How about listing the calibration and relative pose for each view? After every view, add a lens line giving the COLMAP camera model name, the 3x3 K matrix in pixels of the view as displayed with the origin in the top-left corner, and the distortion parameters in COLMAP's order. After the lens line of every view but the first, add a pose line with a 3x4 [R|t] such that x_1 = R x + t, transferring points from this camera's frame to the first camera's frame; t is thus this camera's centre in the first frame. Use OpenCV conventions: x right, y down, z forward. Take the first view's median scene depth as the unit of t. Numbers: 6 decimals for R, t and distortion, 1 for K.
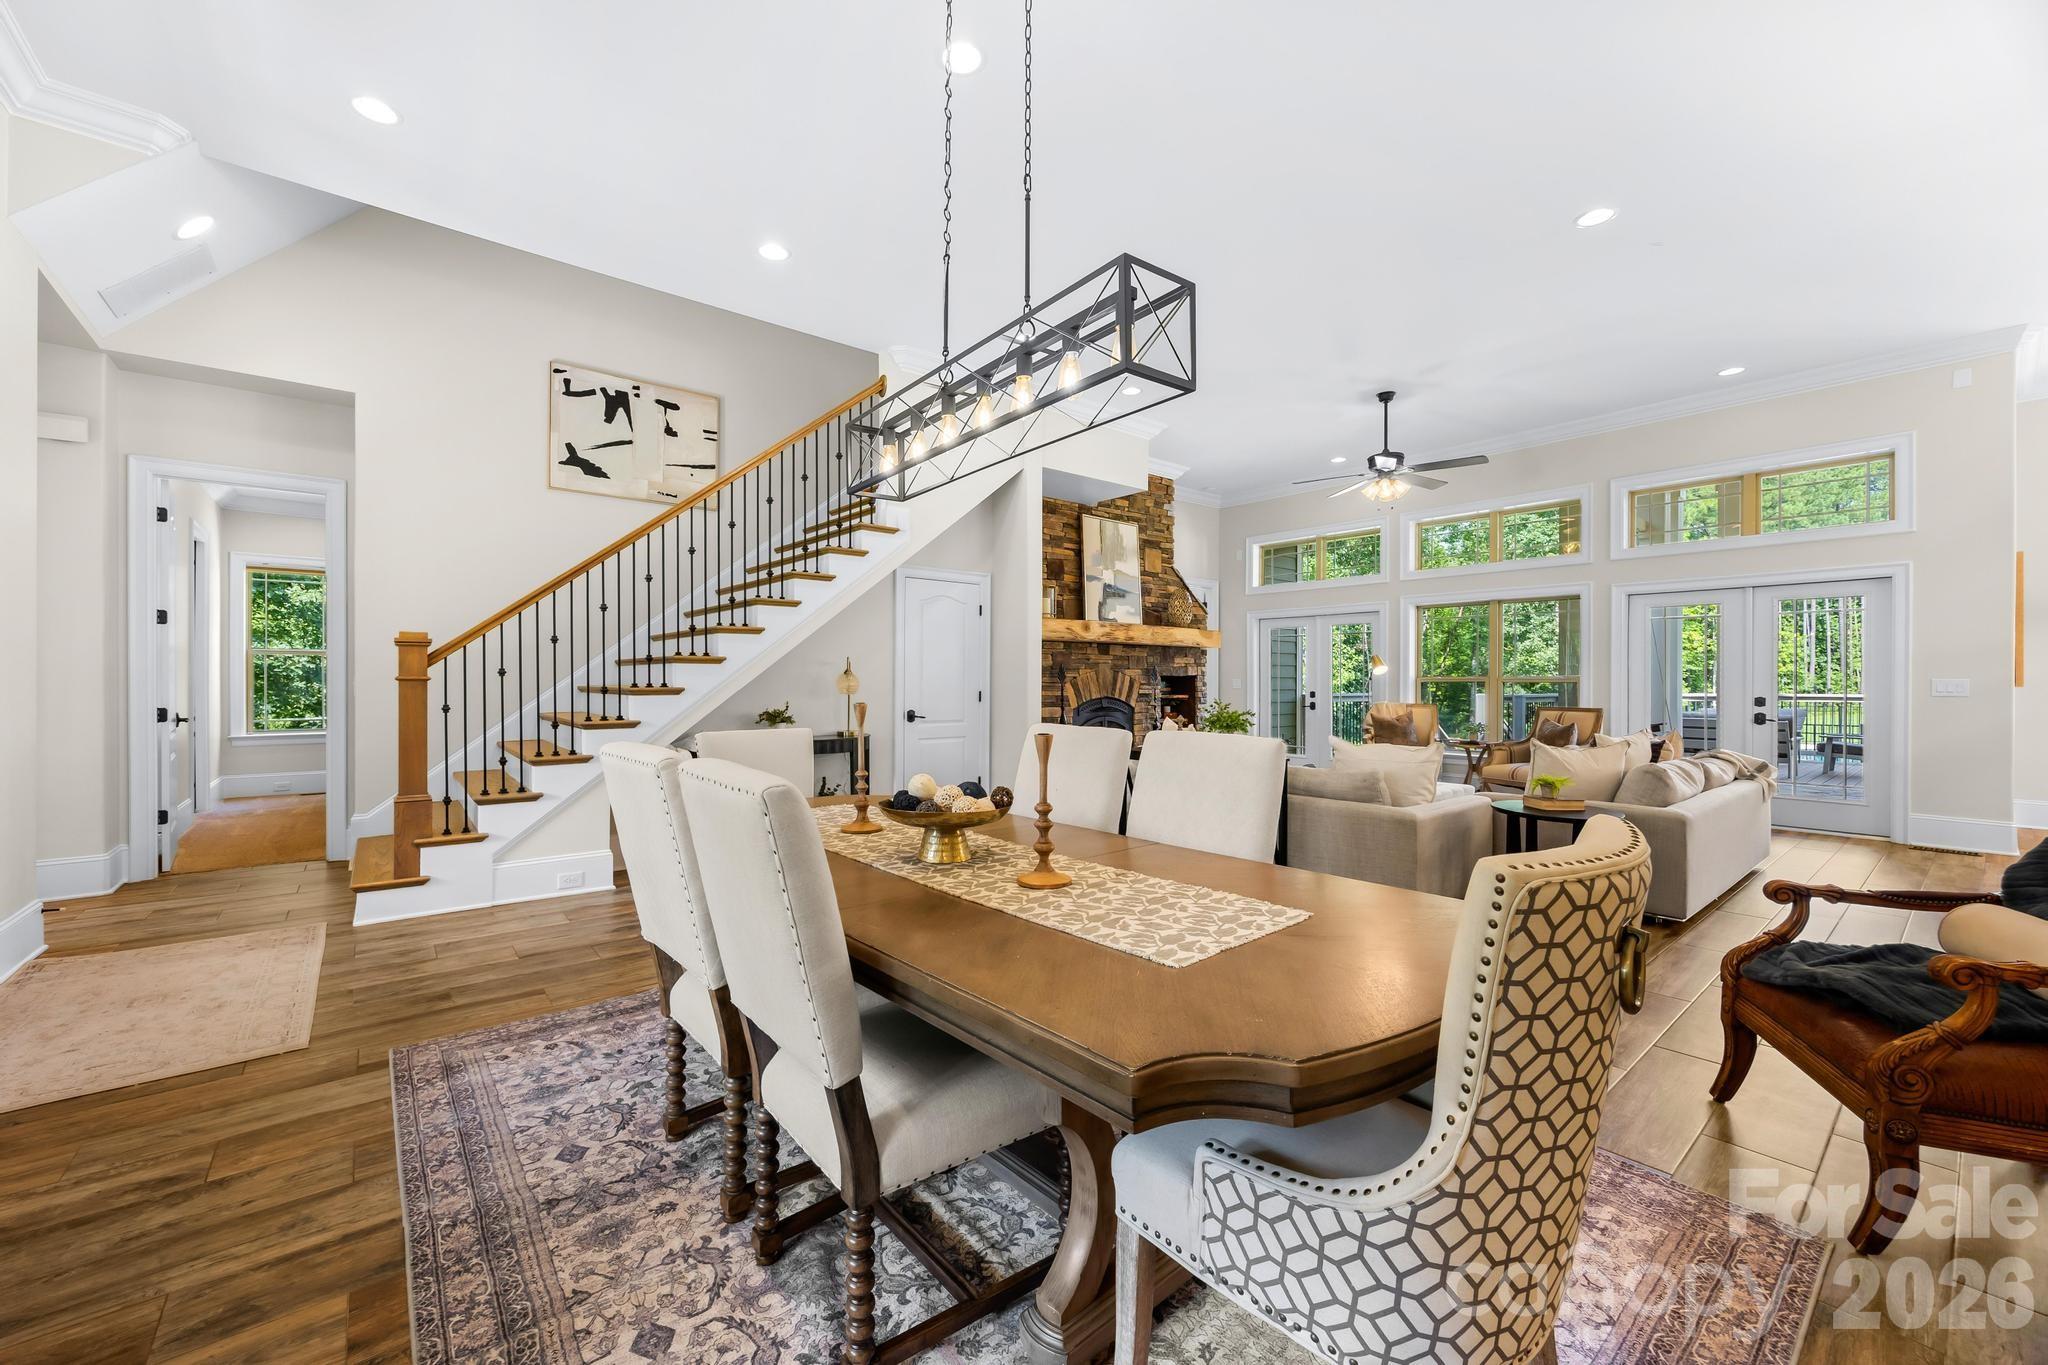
lens RADIAL K [[787.4, 0, 1000.4], [0, 787.4, 682.9], [0, 0, 1]] dist [-0.002043, -0.000132]
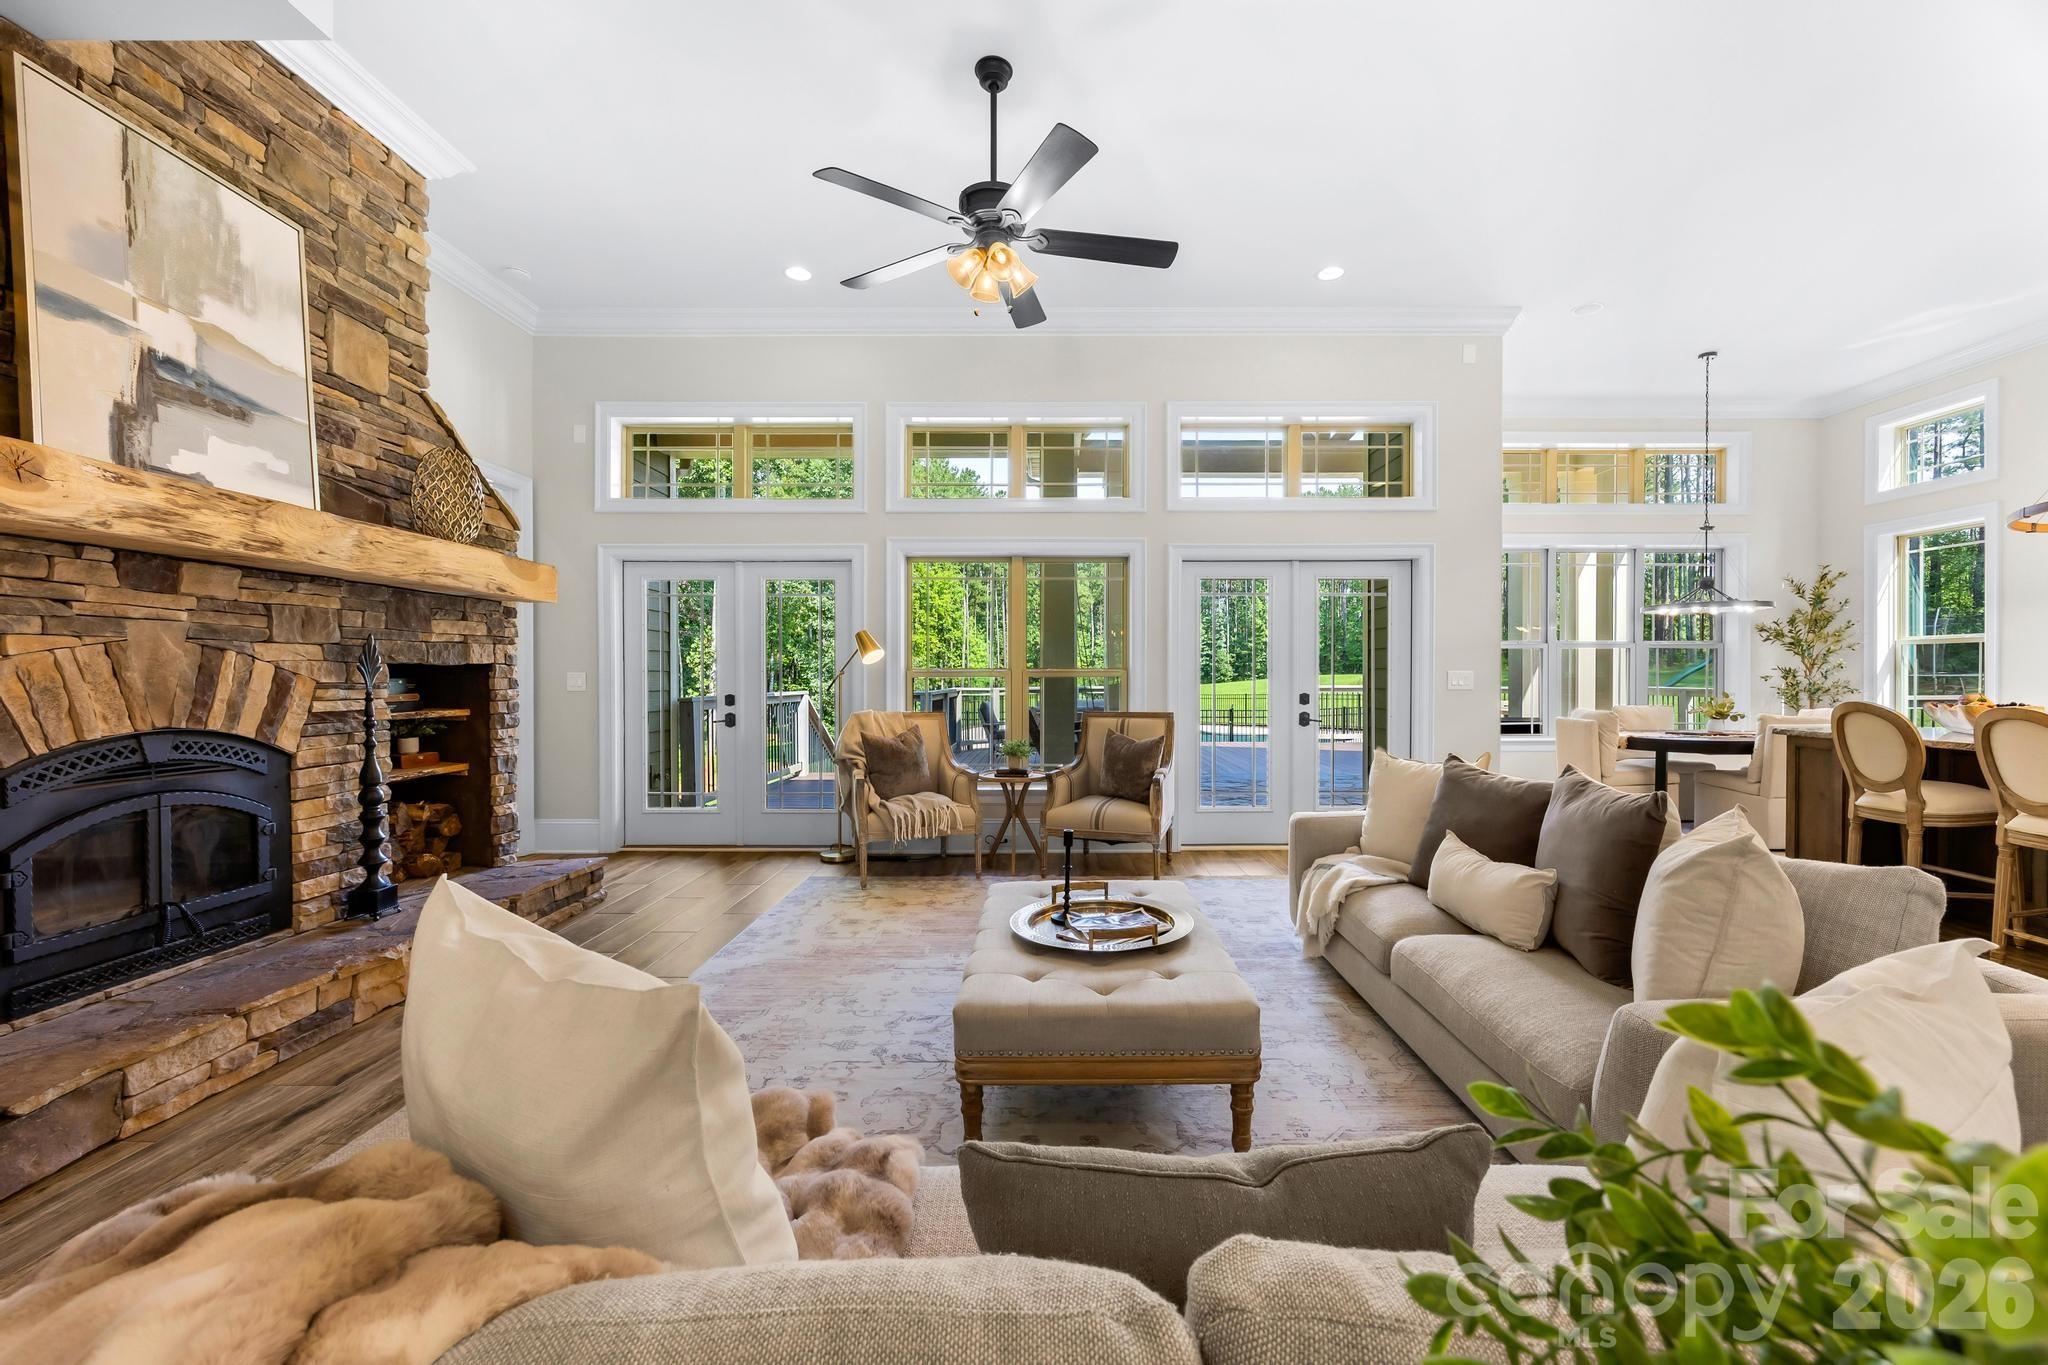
lens RADIAL K [[787.1, 0, 1046.1], [0, 787.1, 680.1], [0, 0, 1]] dist [-0.002141, 0.000085]
pose [[0.620786, -0.007311, 0.783946, 0.105061], [0.005192, 0.999973, 0.005214, -0.001241], [-0.783963, 0.000833, 0.620807, 0.525617]]
